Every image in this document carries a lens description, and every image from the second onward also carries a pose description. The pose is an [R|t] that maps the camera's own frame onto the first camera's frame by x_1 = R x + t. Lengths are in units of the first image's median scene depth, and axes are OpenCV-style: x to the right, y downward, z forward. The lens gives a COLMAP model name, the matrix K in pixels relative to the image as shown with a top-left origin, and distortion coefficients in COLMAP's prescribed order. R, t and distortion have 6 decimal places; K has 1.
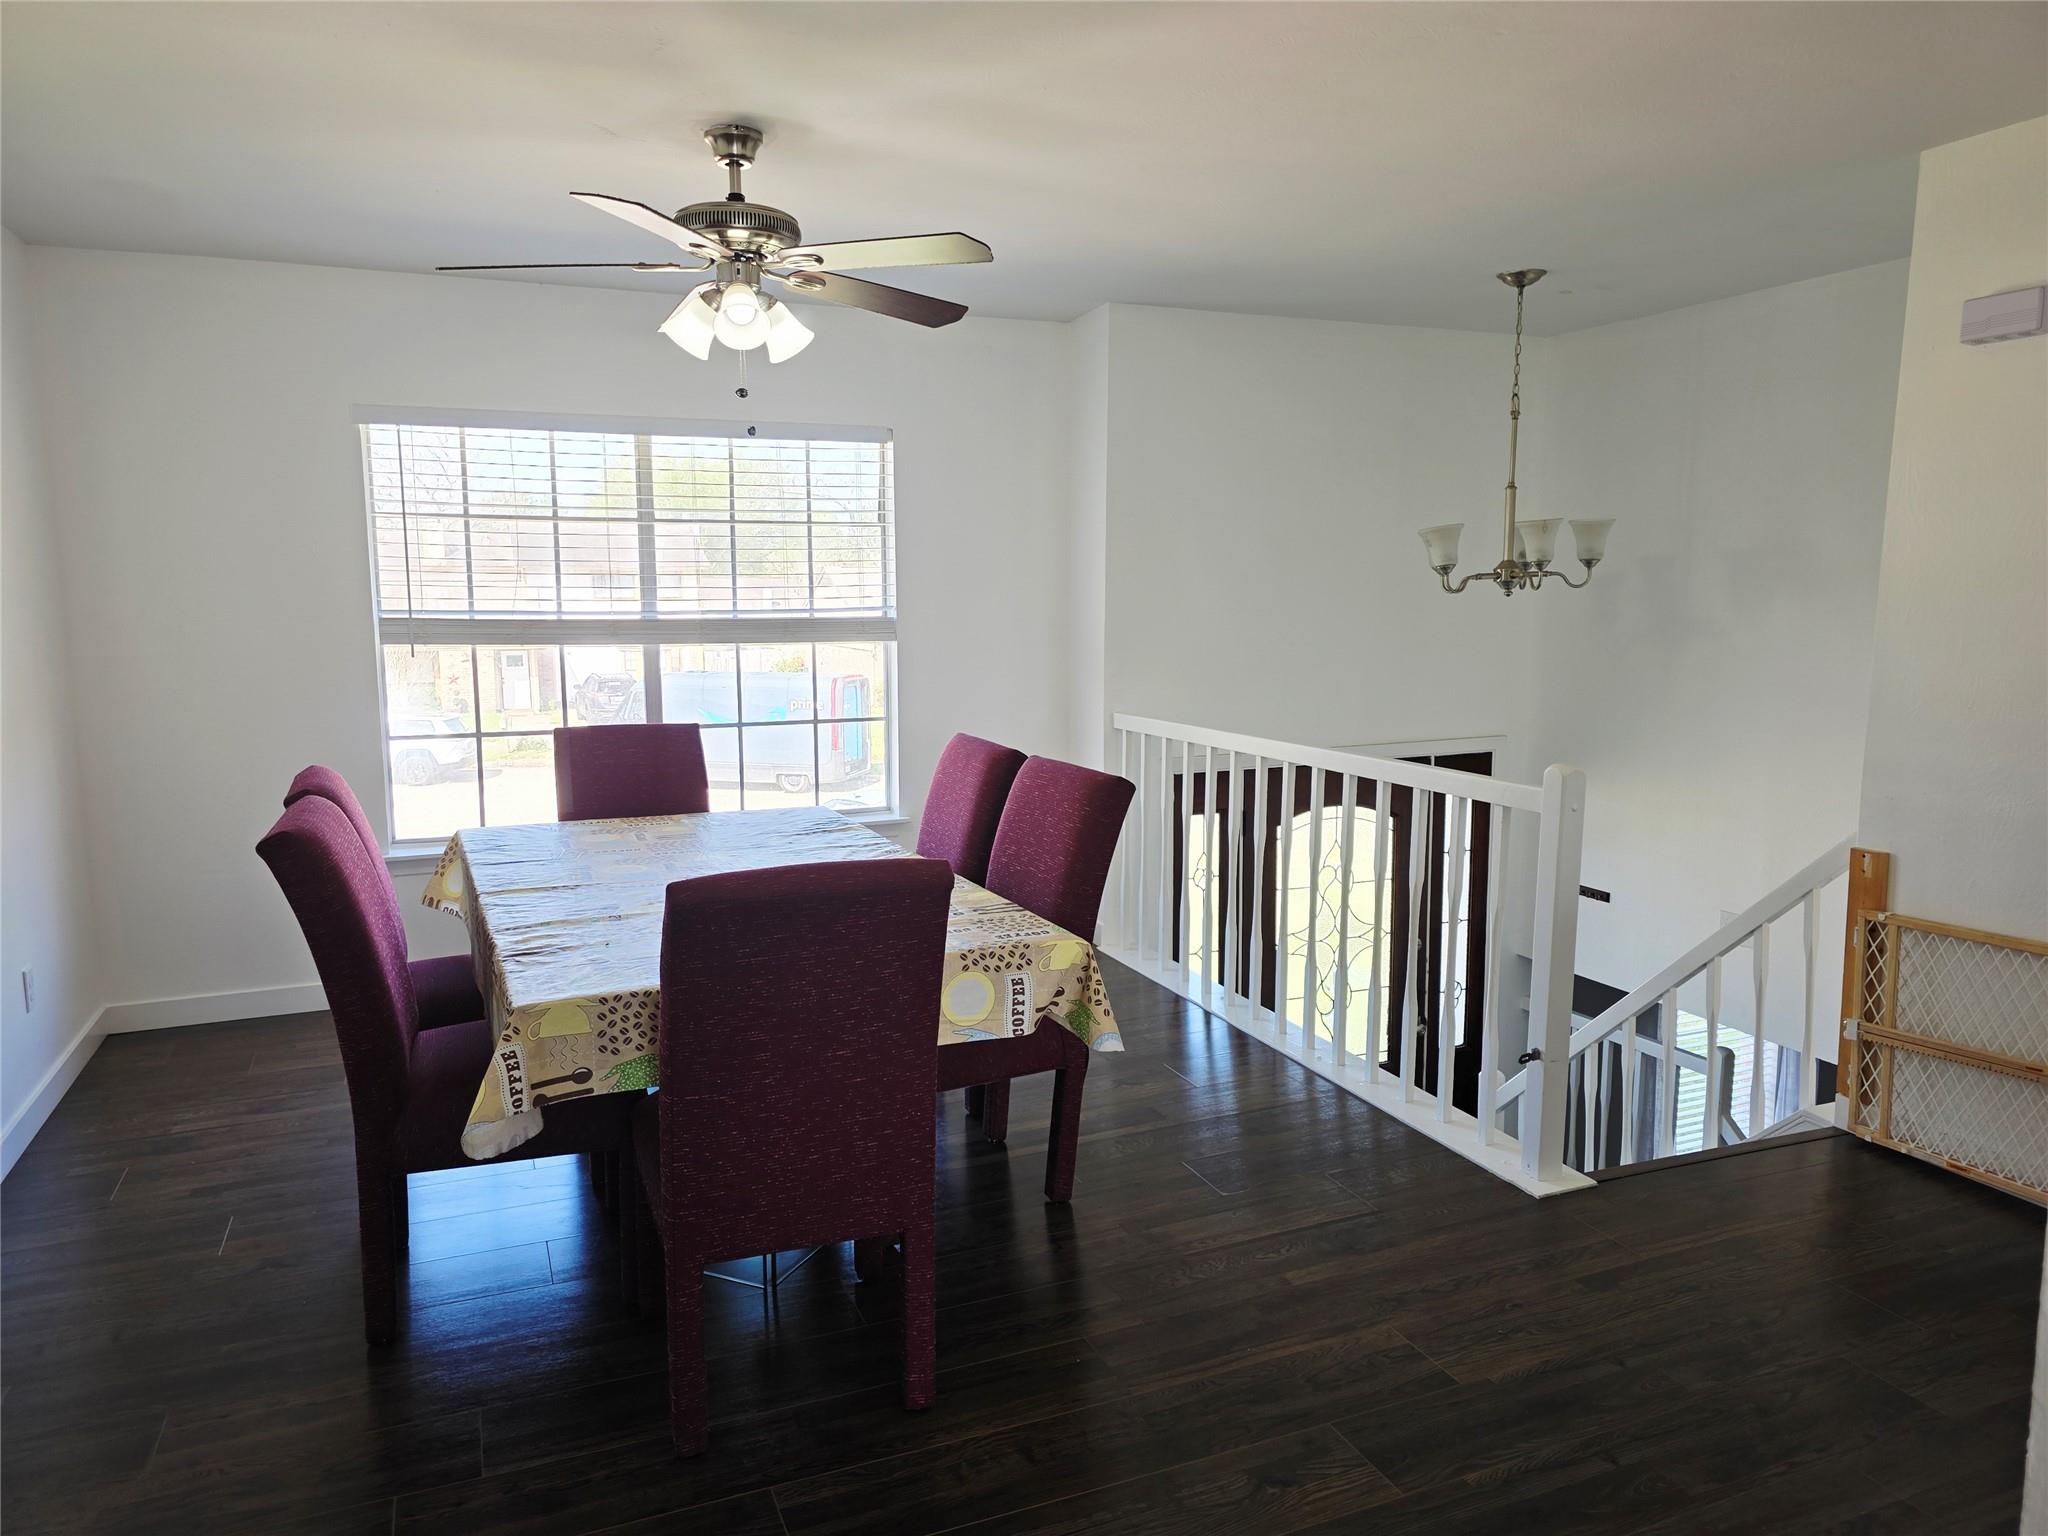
lens RADIAL K [[1379.5, 0, 1025.6], [0, 1379.5, 809.4], [0, 0, 1]] dist [0.056034, -0.000201]
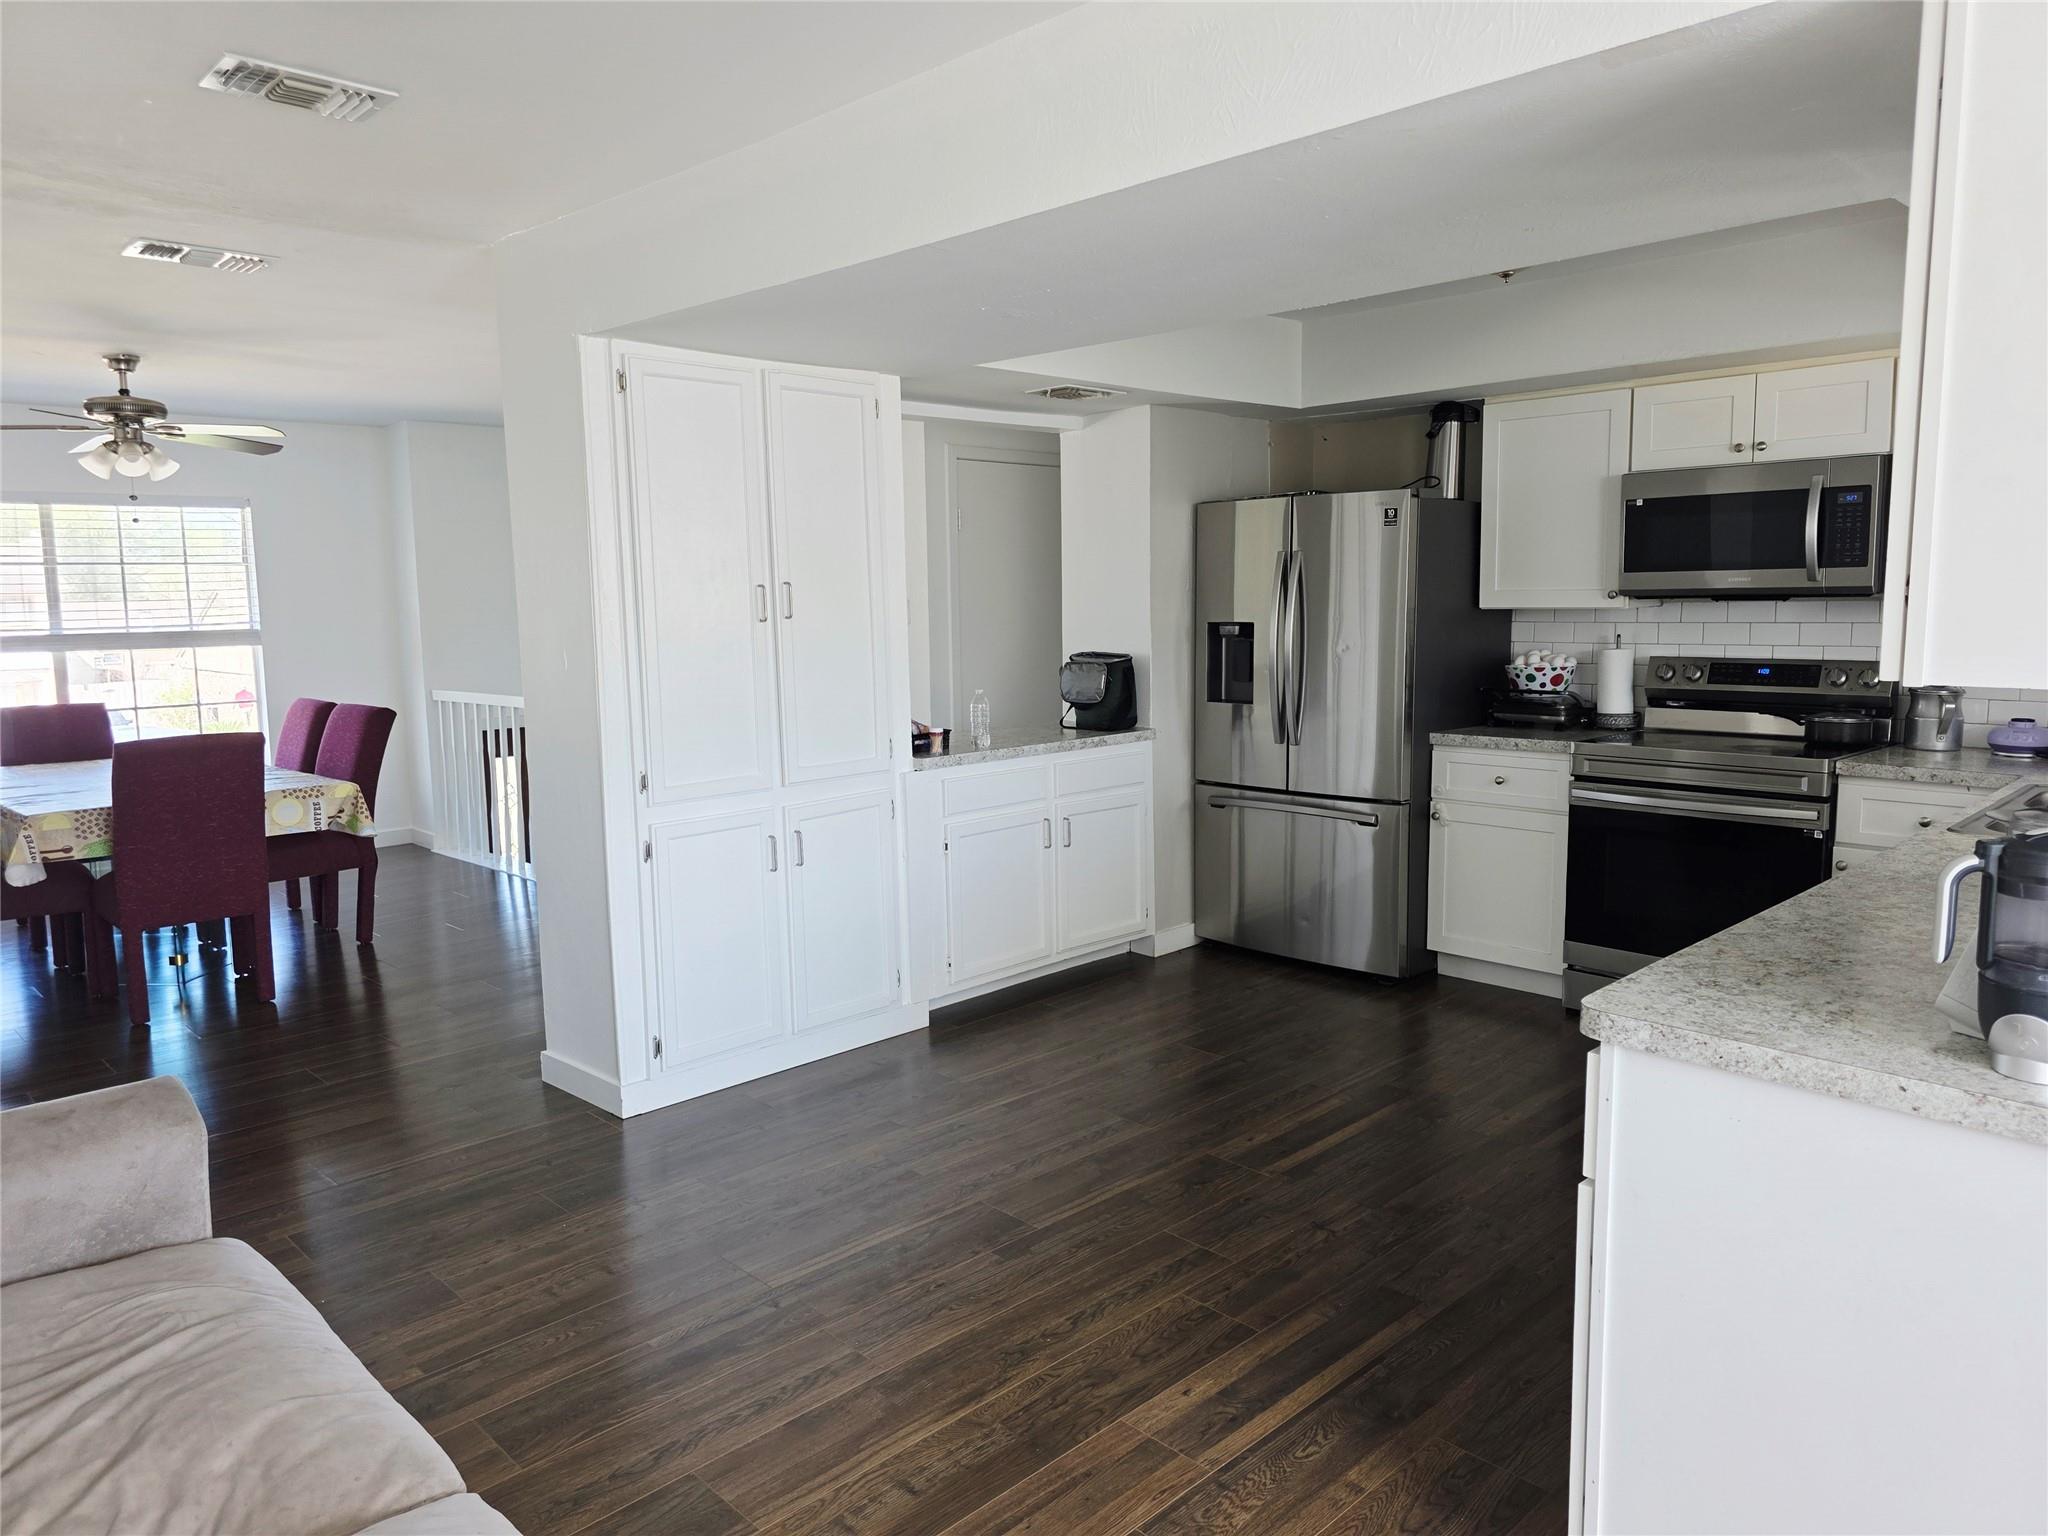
lens RADIAL K [[1388.2, 0, 1025.8], [0, 1388.2, 761.1], [0, 0, 1]] dist [0.025637, -0.000837]
pose [[0.929526, -0.058387, 0.364104, 0.156399], [0.074180, 0.996808, -0.029528, 0.143947], [-0.361217, 0.054456, 0.930890, -0.911440]]
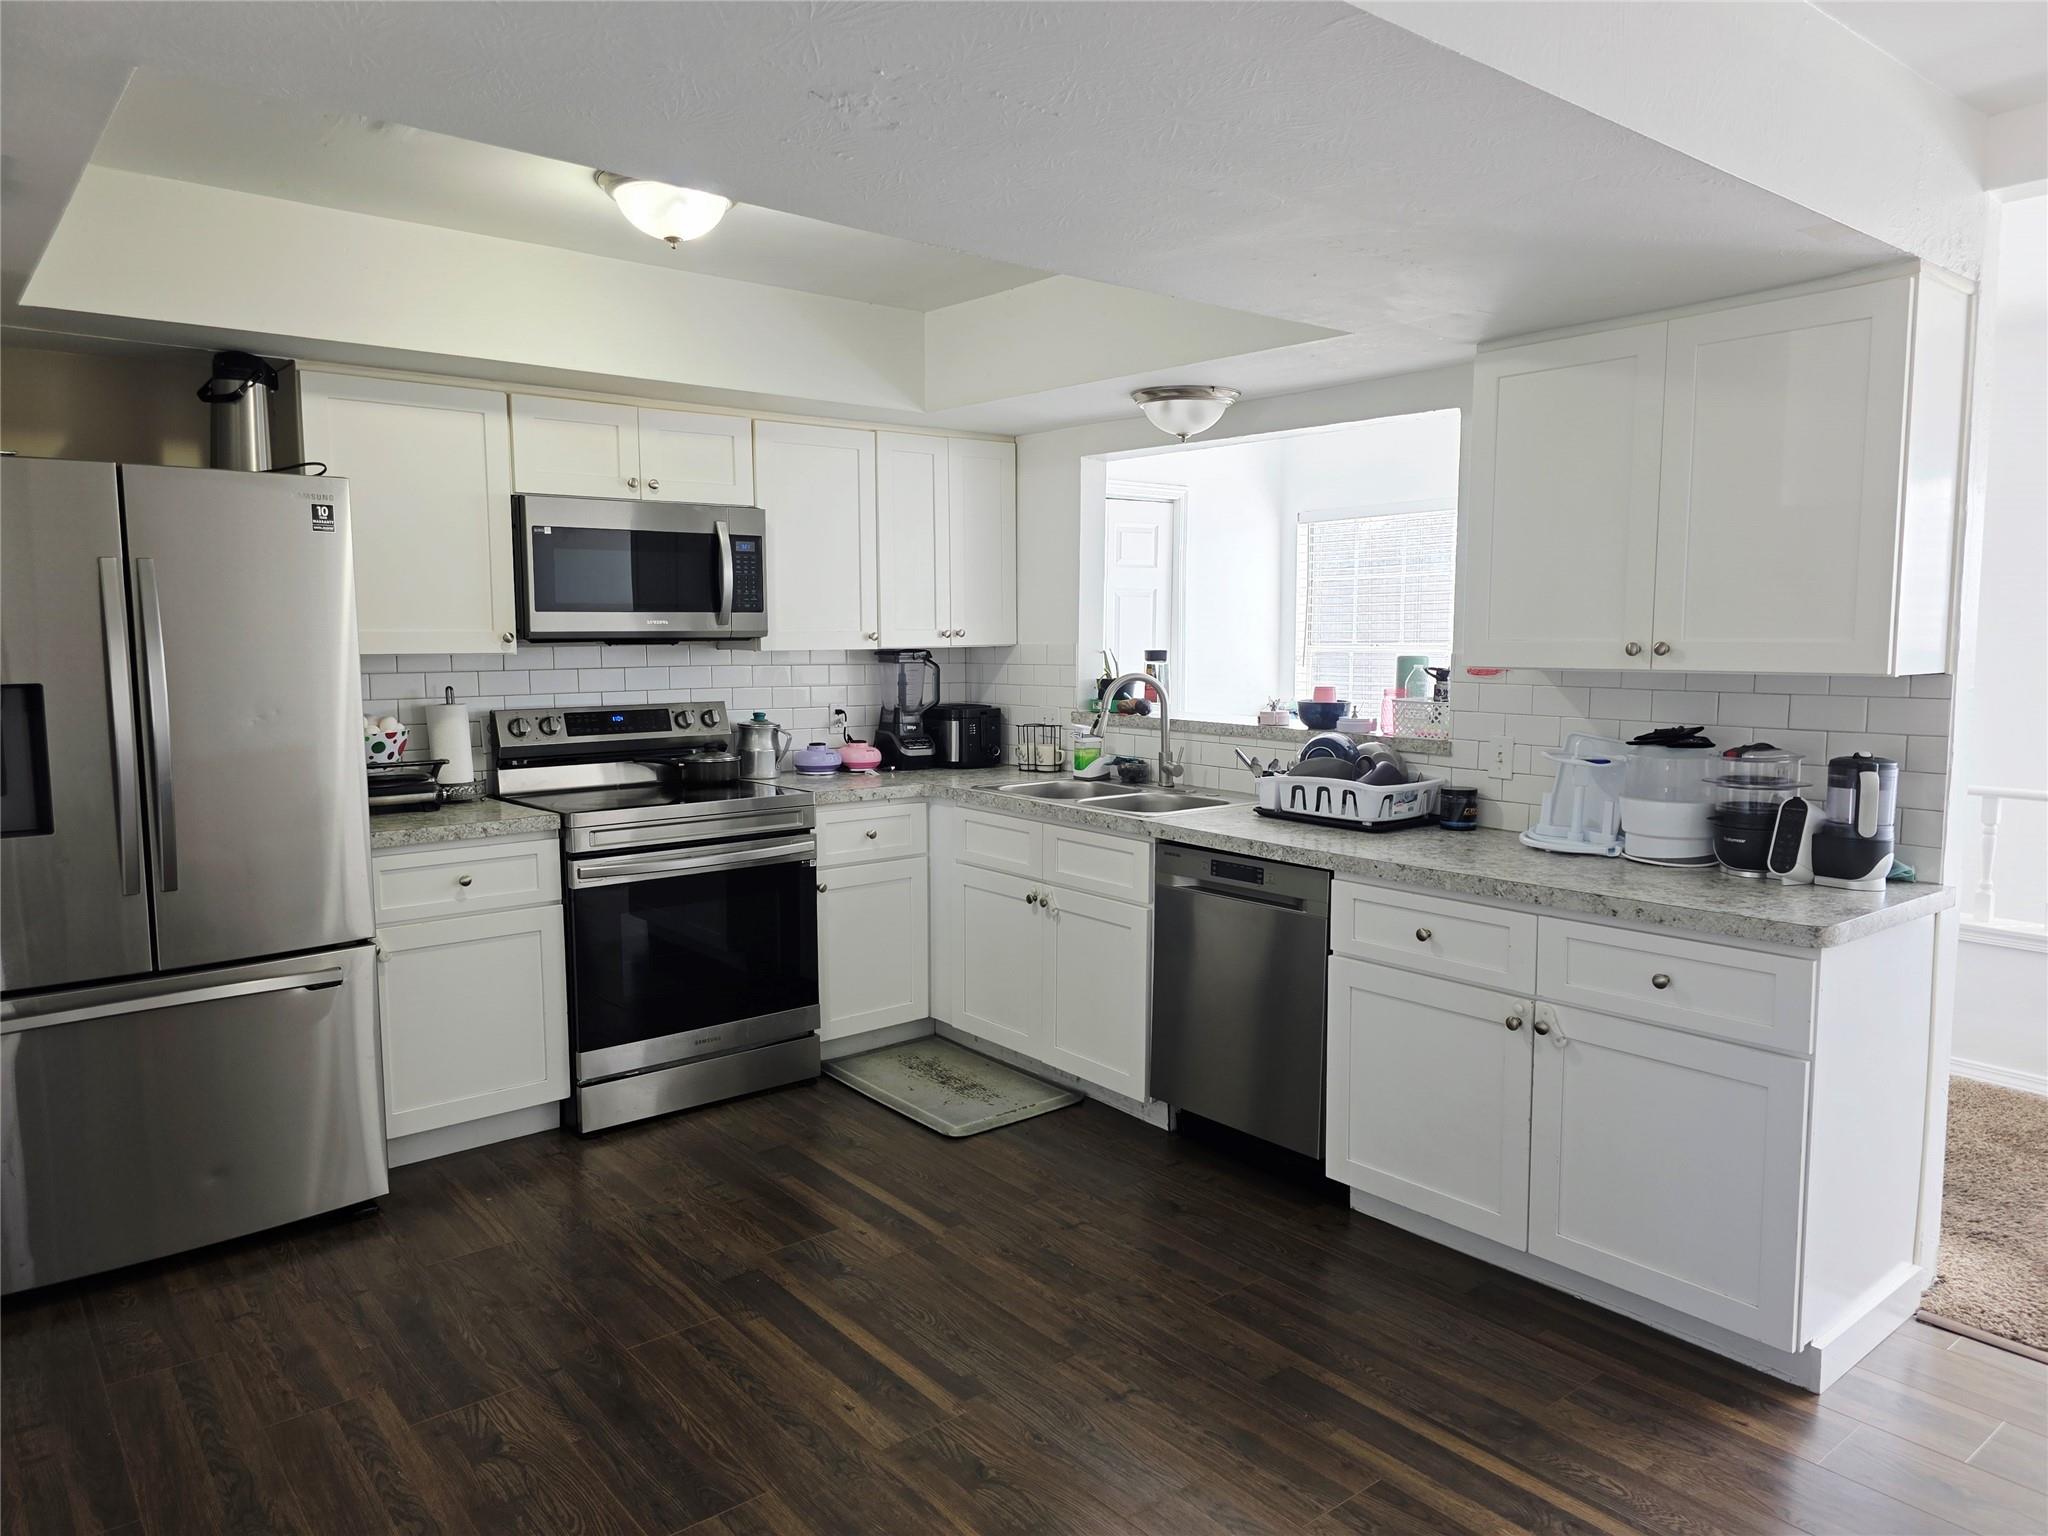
lens RADIAL K [[1388.2, 0, 1025.8], [0, 1388.2, 761.1], [0, 0, 1]] dist [0.025637, -0.000837]
pose [[-0.293258, -0.091399, 0.951654, -0.259396], [0.158392, 0.977018, 0.142645, -0.232694], [-0.942821, 0.192567, -0.272042, 1.453303]]
